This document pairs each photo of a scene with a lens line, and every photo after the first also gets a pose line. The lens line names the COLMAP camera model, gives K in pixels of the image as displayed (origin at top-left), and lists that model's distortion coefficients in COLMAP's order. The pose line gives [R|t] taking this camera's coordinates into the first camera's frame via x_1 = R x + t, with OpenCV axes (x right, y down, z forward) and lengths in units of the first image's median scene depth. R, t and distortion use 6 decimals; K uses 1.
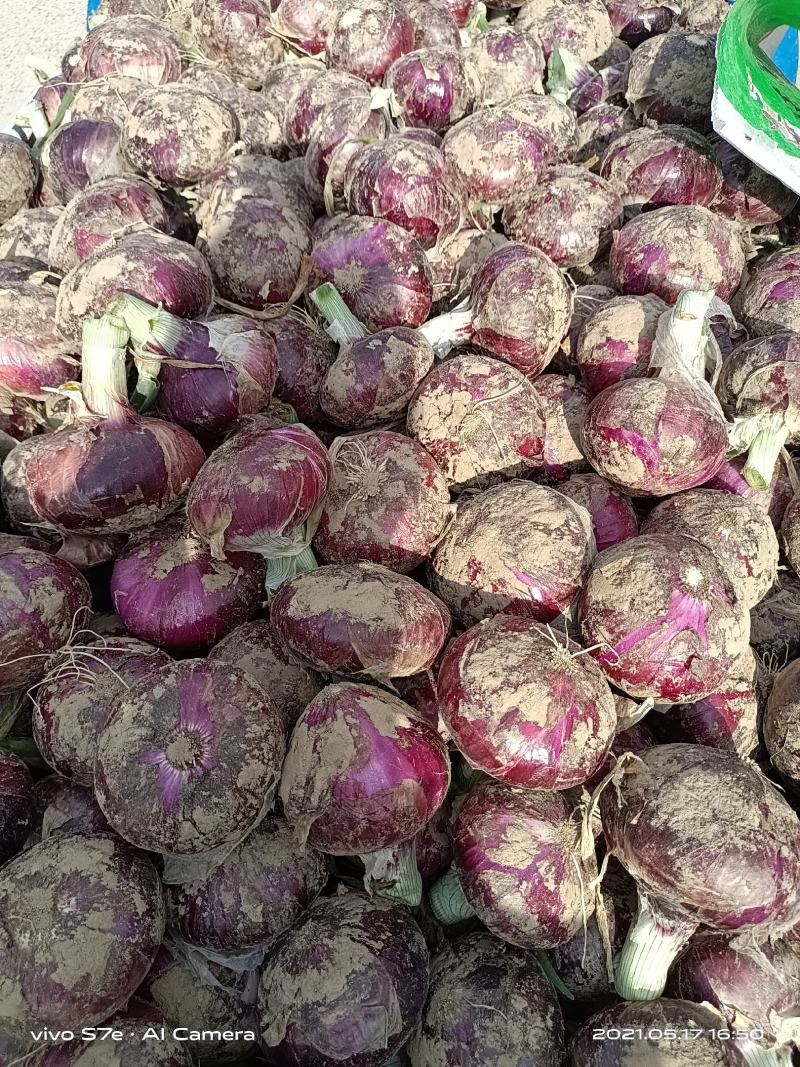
lens RADIAL K [[815.8, 0, 400.0], [0, 815.8, 533.5], [0, 0, 1]] dist [0.025189, -0.038299]
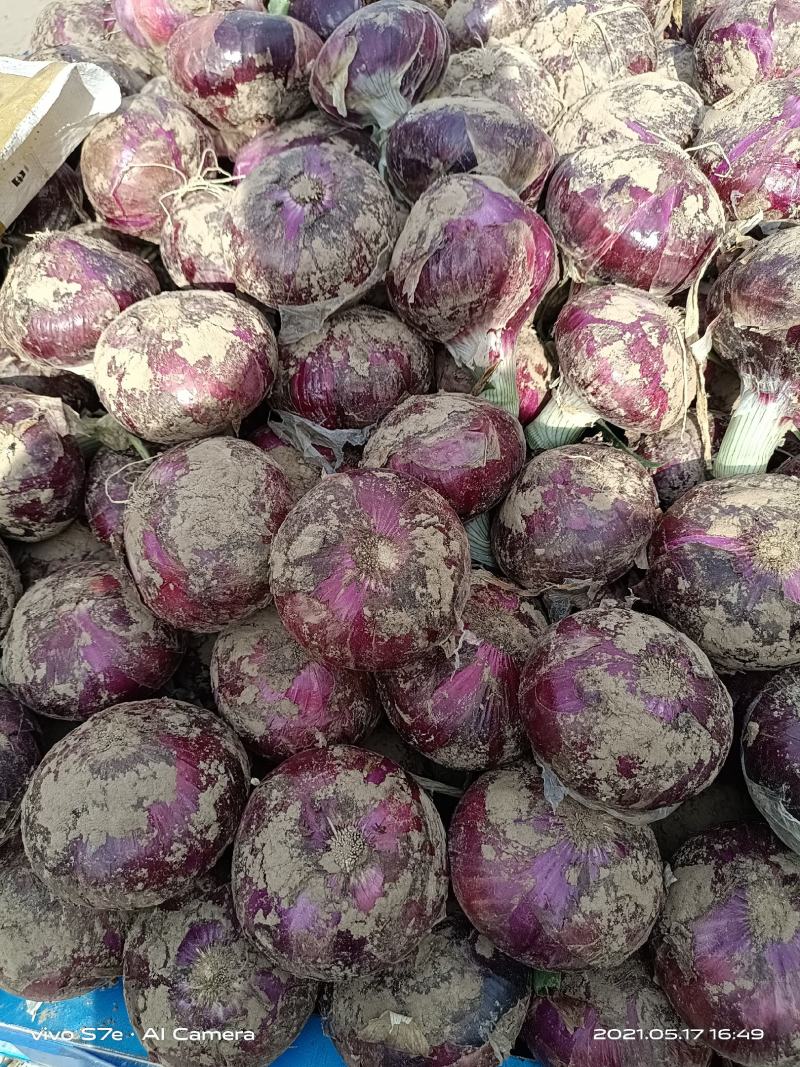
lens RADIAL K [[815.8, 0, 400.0], [0, 815.8, 533.5], [0, 0, 1]] dist [0.025189, -0.038299]
pose [[0.994658, 0.053268, -0.088422, -0.025523], [-0.057351, 0.997371, -0.044301, 0.715611], [0.085829, 0.049135, 0.995098, -0.021043]]
